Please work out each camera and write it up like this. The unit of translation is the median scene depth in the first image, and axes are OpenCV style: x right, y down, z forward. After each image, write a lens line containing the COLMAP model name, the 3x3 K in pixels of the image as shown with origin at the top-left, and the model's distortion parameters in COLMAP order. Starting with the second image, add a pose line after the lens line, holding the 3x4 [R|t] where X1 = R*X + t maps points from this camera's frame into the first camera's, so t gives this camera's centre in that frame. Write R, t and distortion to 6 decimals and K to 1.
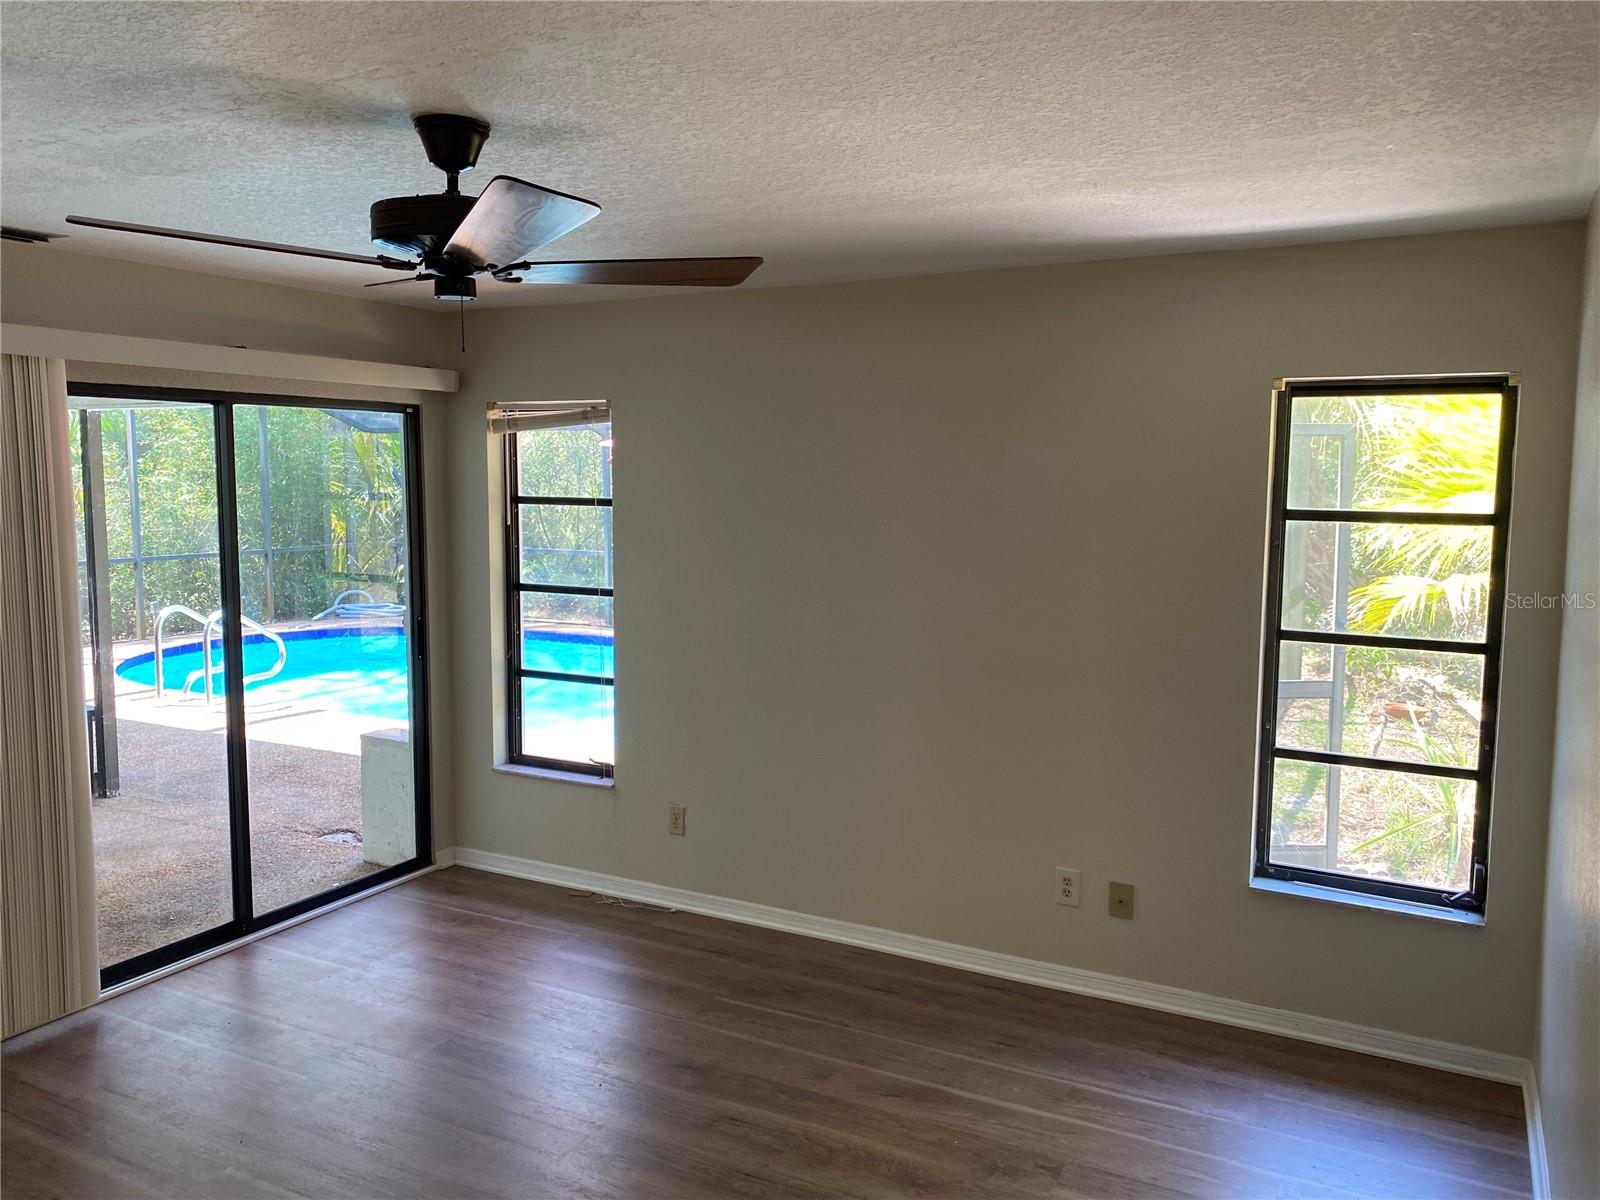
lens RADIAL K [[1241.7, 0, 807.8], [0, 1241.7, 588.9], [0, 0, 1]] dist [0.030126, -0.034259]
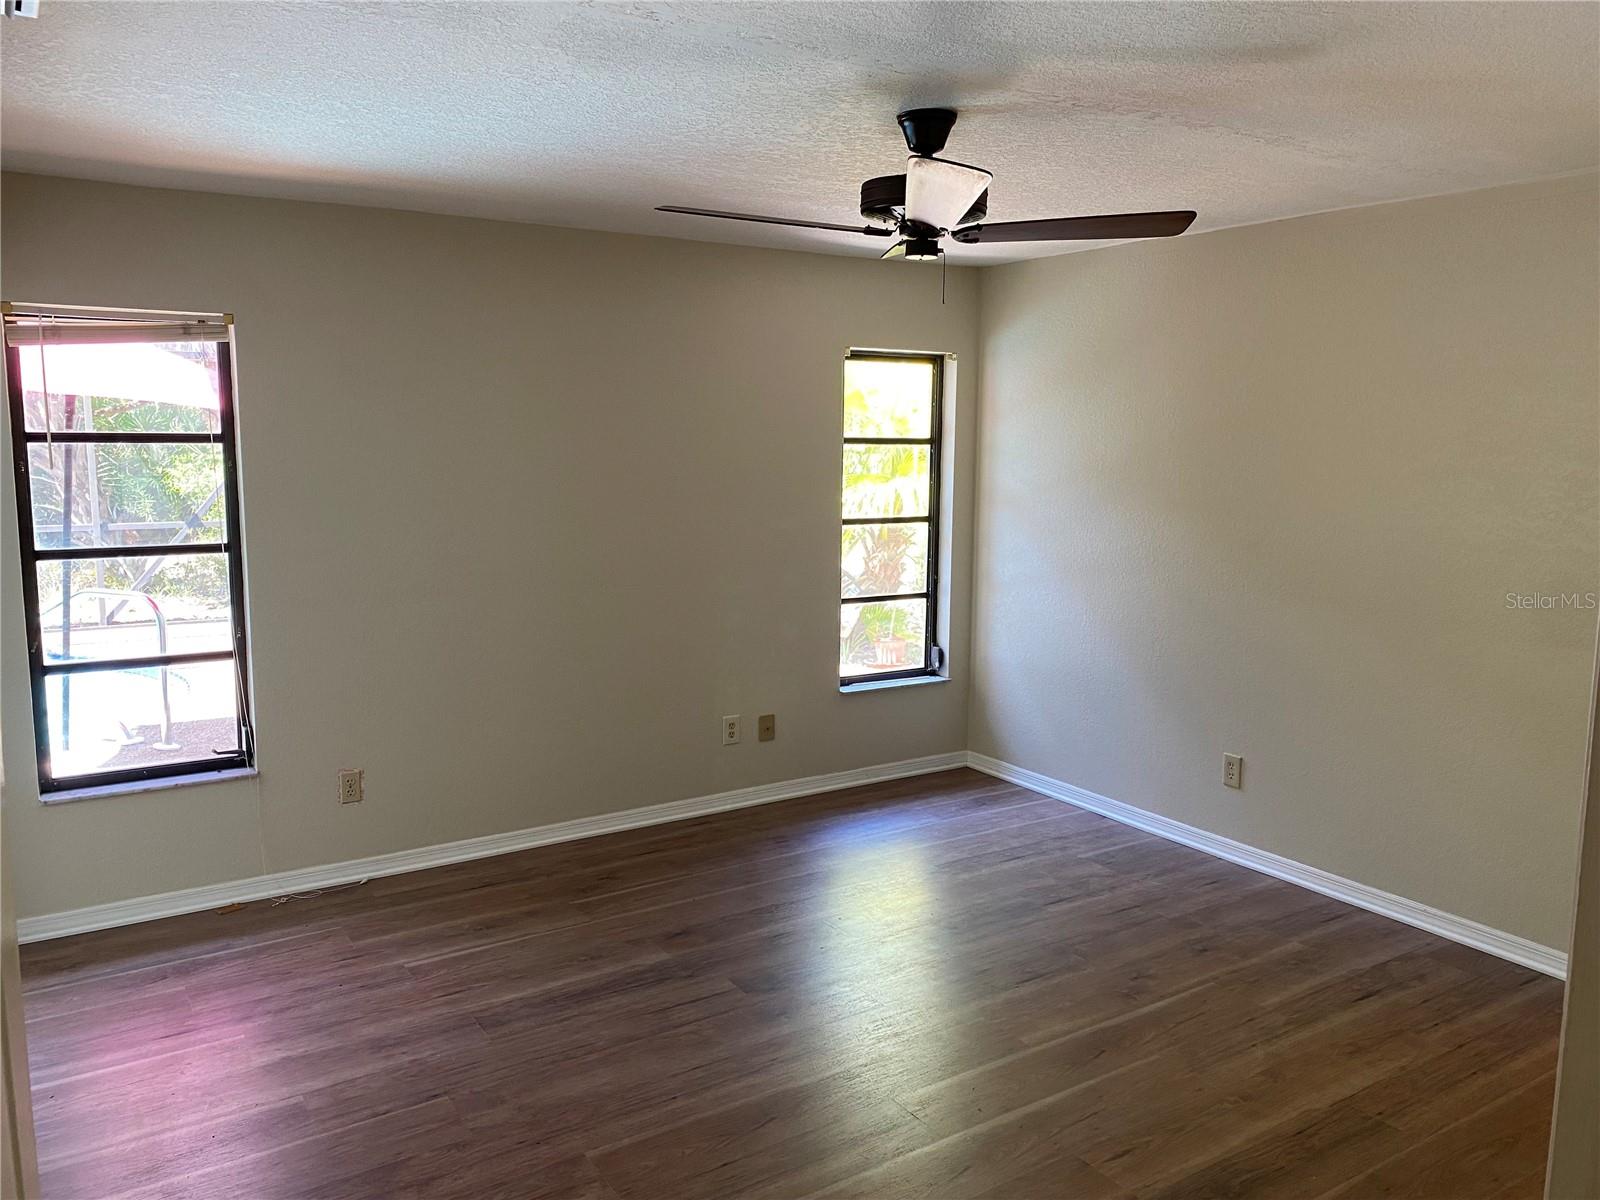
lens RADIAL K [[1241.7, 0, 830.8], [0, 1241.7, 582.3], [0, 0, 1]] dist [0.030126, -0.034259]
pose [[0.450589, -0.107367, 0.886252, -0.876519], [0.079330, 0.993630, 0.080042, -0.009188], [-0.889200, 0.034240, 0.456236, 0.312050]]
